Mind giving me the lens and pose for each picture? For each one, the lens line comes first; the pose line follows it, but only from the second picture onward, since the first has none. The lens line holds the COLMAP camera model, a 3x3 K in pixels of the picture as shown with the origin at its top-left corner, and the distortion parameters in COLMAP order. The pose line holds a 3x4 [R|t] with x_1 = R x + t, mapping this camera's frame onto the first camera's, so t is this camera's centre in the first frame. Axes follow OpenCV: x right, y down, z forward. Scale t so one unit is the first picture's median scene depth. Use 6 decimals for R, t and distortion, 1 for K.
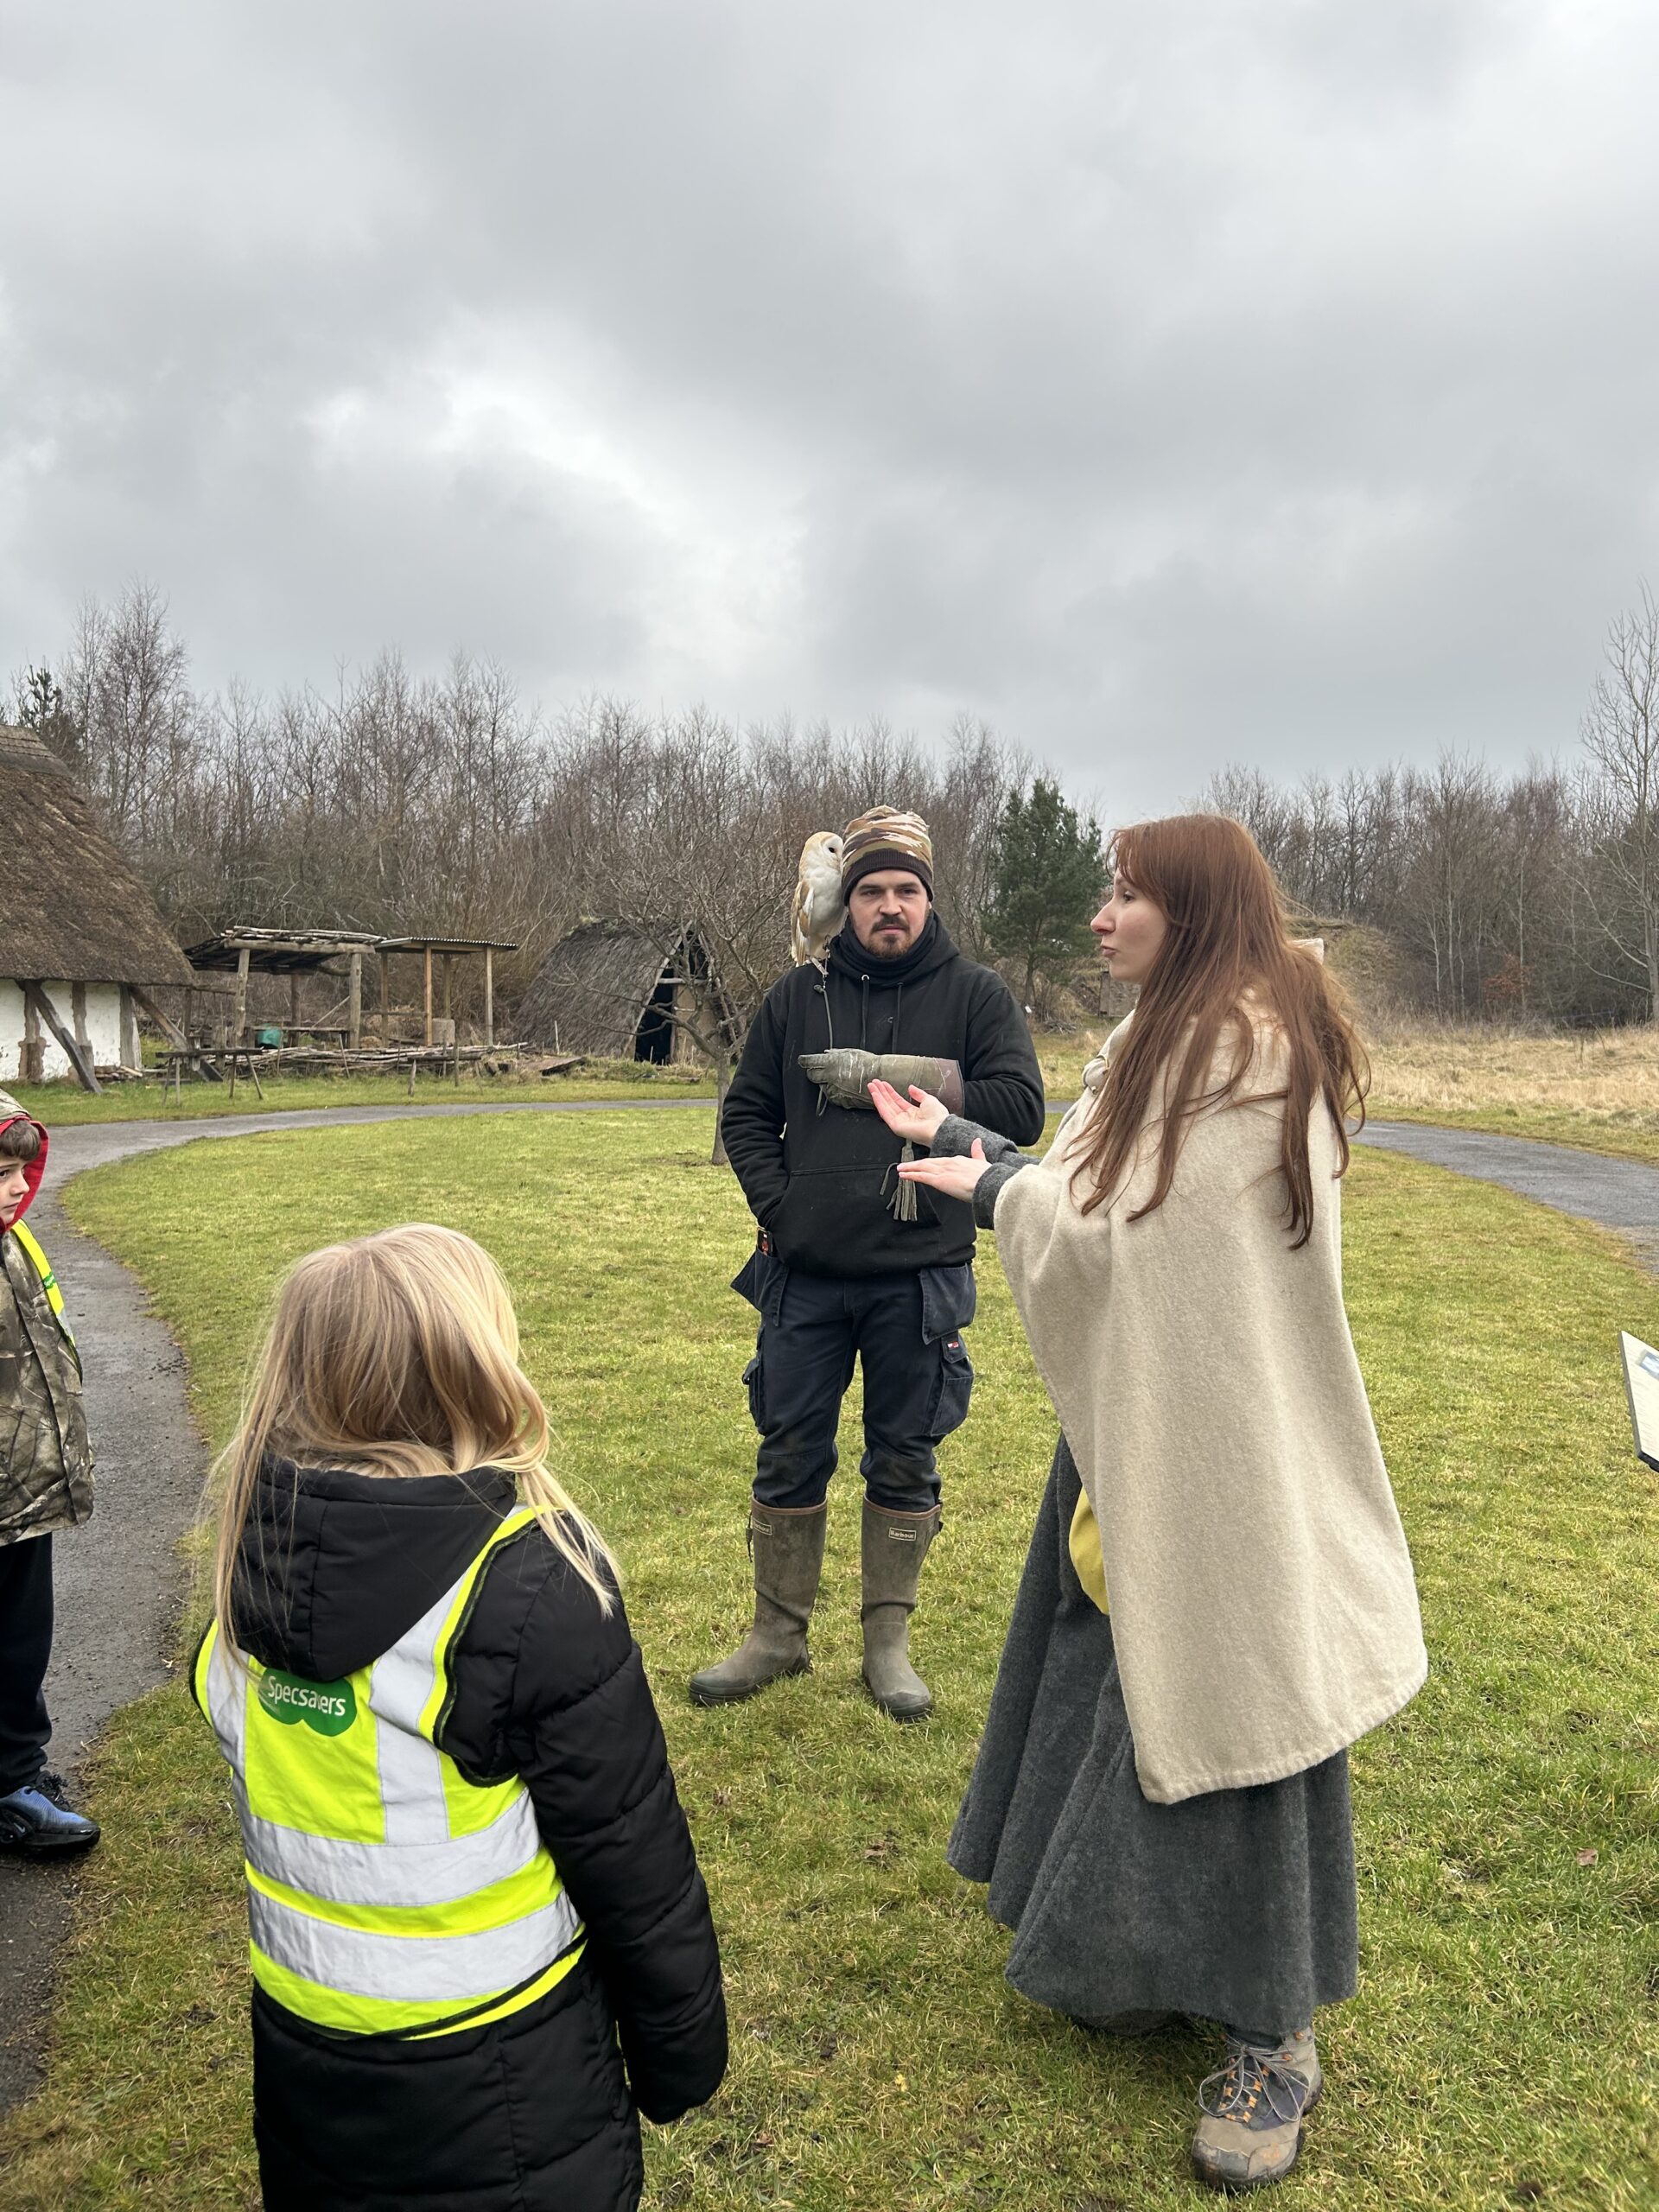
lens RADIAL K [[1651.8, 0, 832.6], [0, 1651.8, 1108.9], [0, 0, 1]] dist [0.004225, 0.001428]
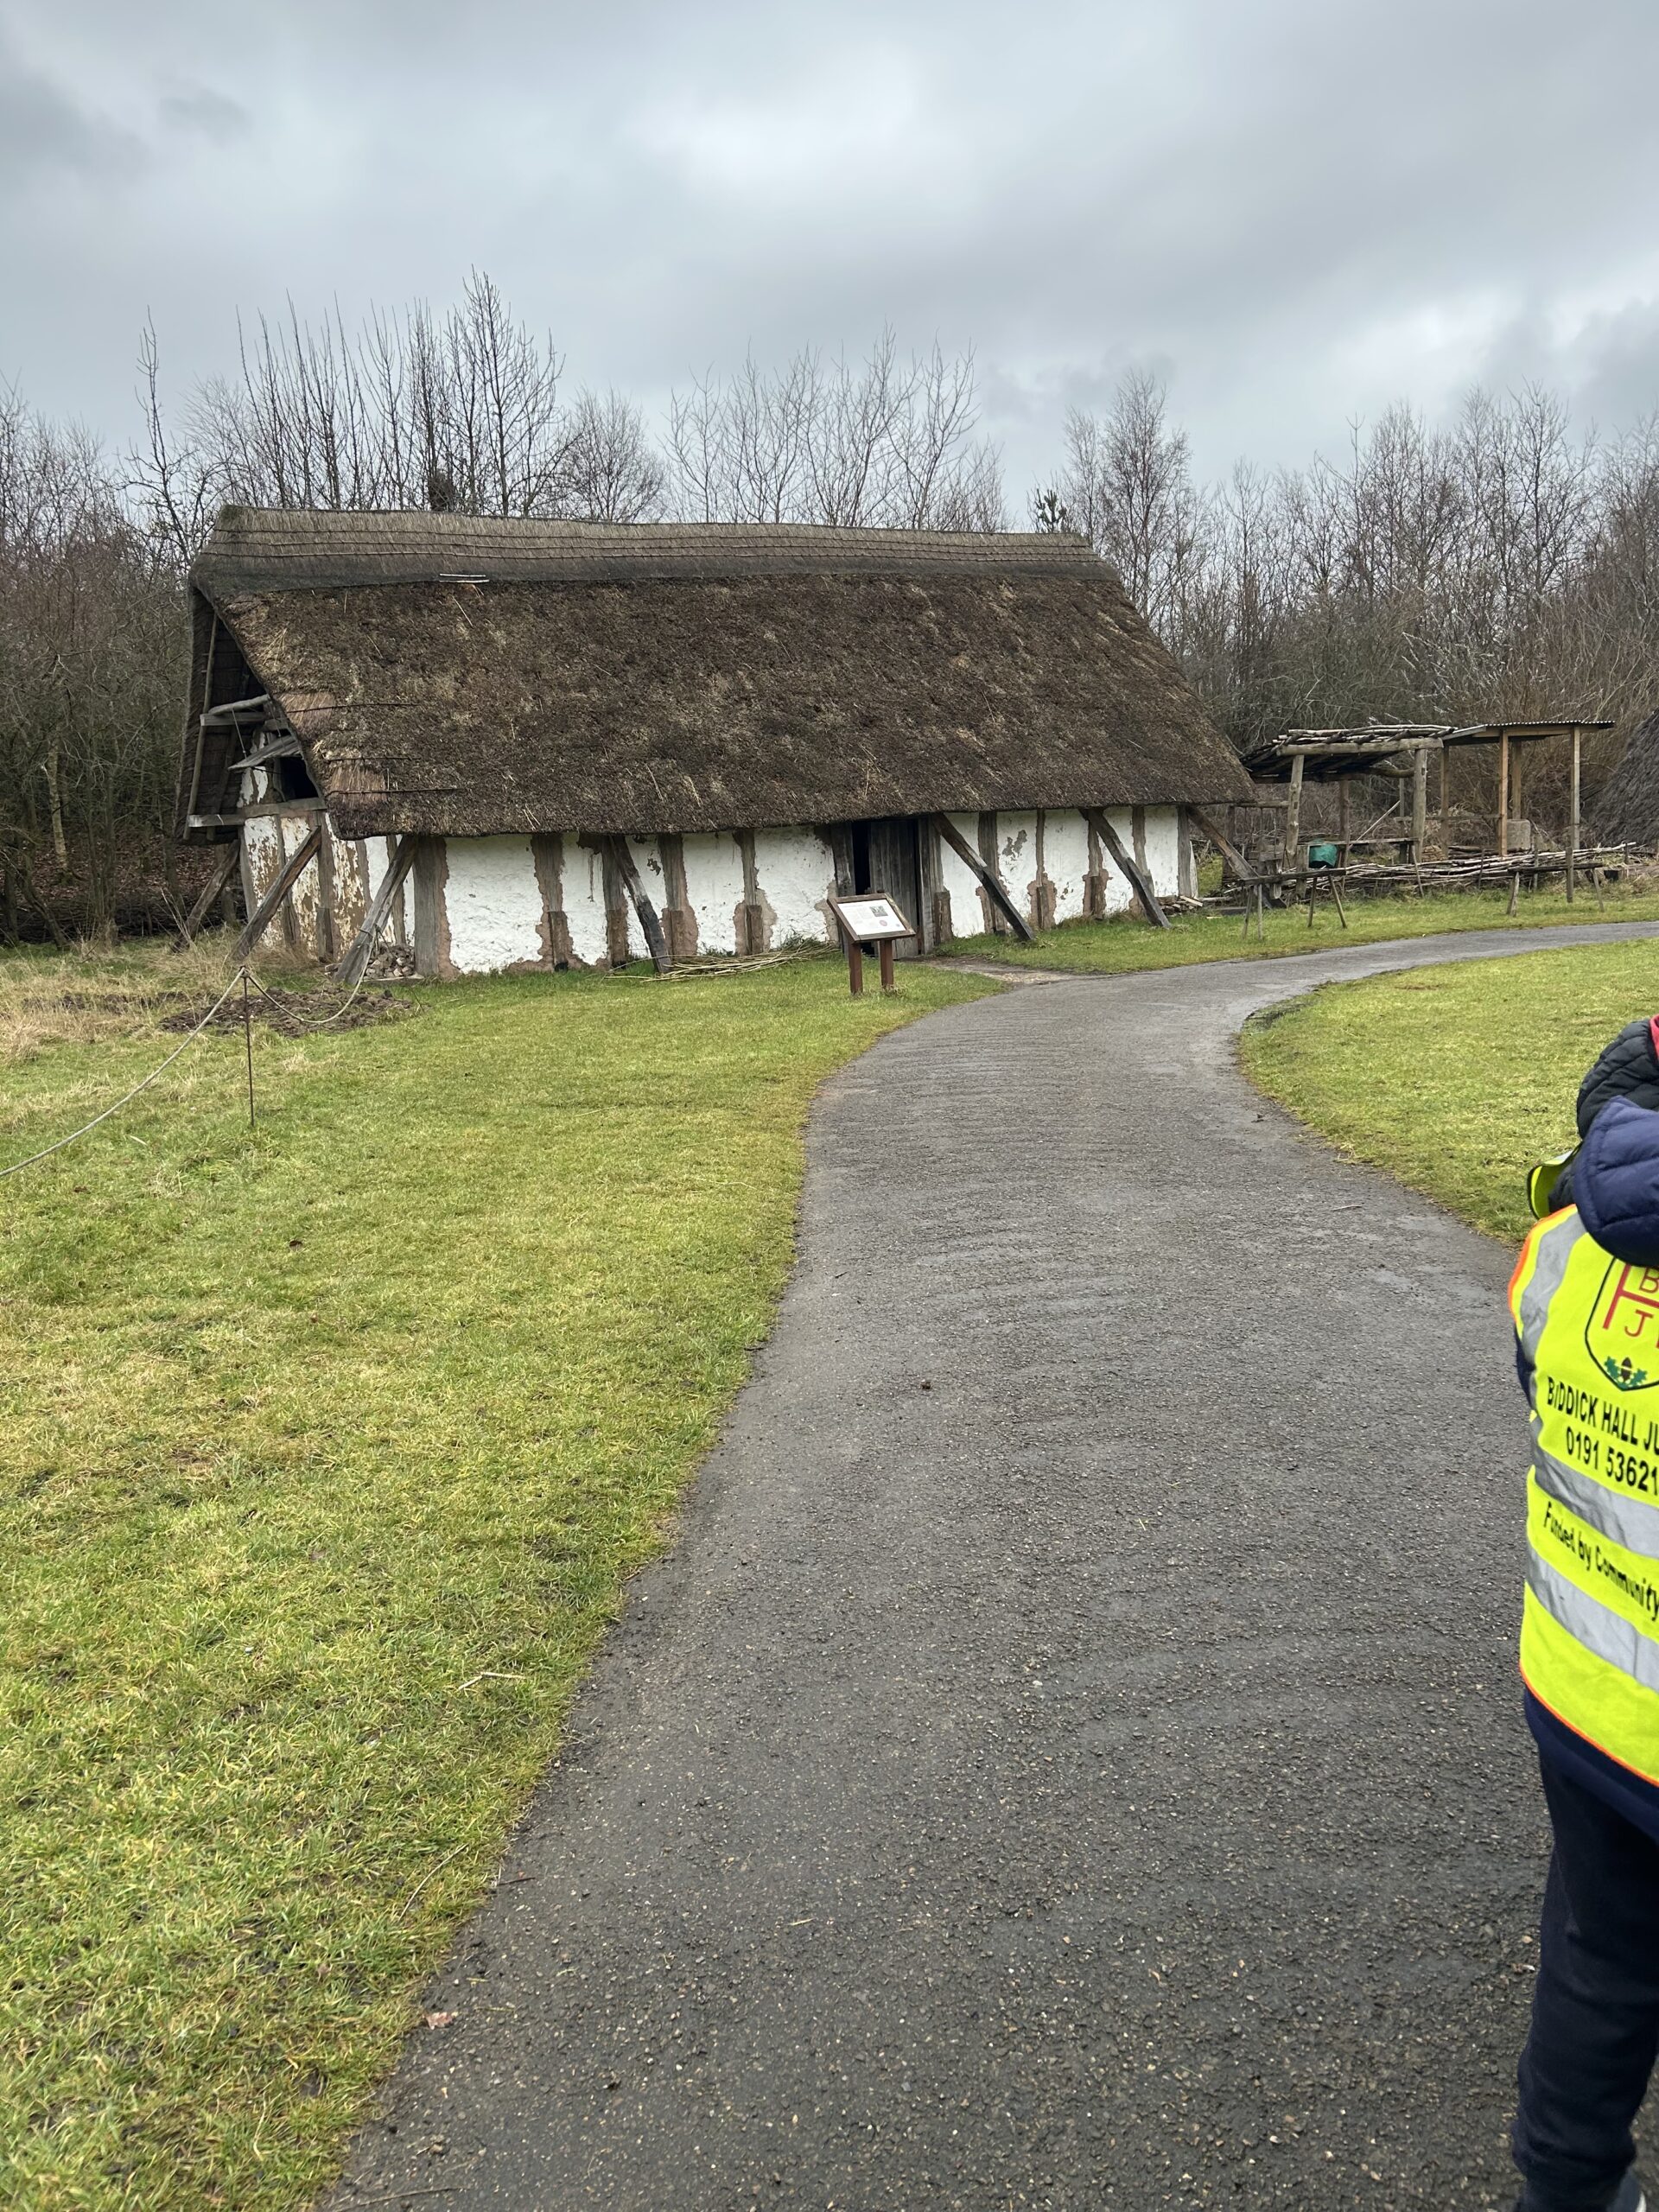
lens RADIAL K [[1651.8, 0, 827.8], [0, 1651.8, 1106.4], [0, 0, 1]] dist [0.004225, 0.001428]
pose [[0.847033, 0.024172, -0.530991, -0.093858], [0.036130, 0.994037, 0.102885, -0.009721], [0.530311, -0.106331, 0.841108, 0.099867]]
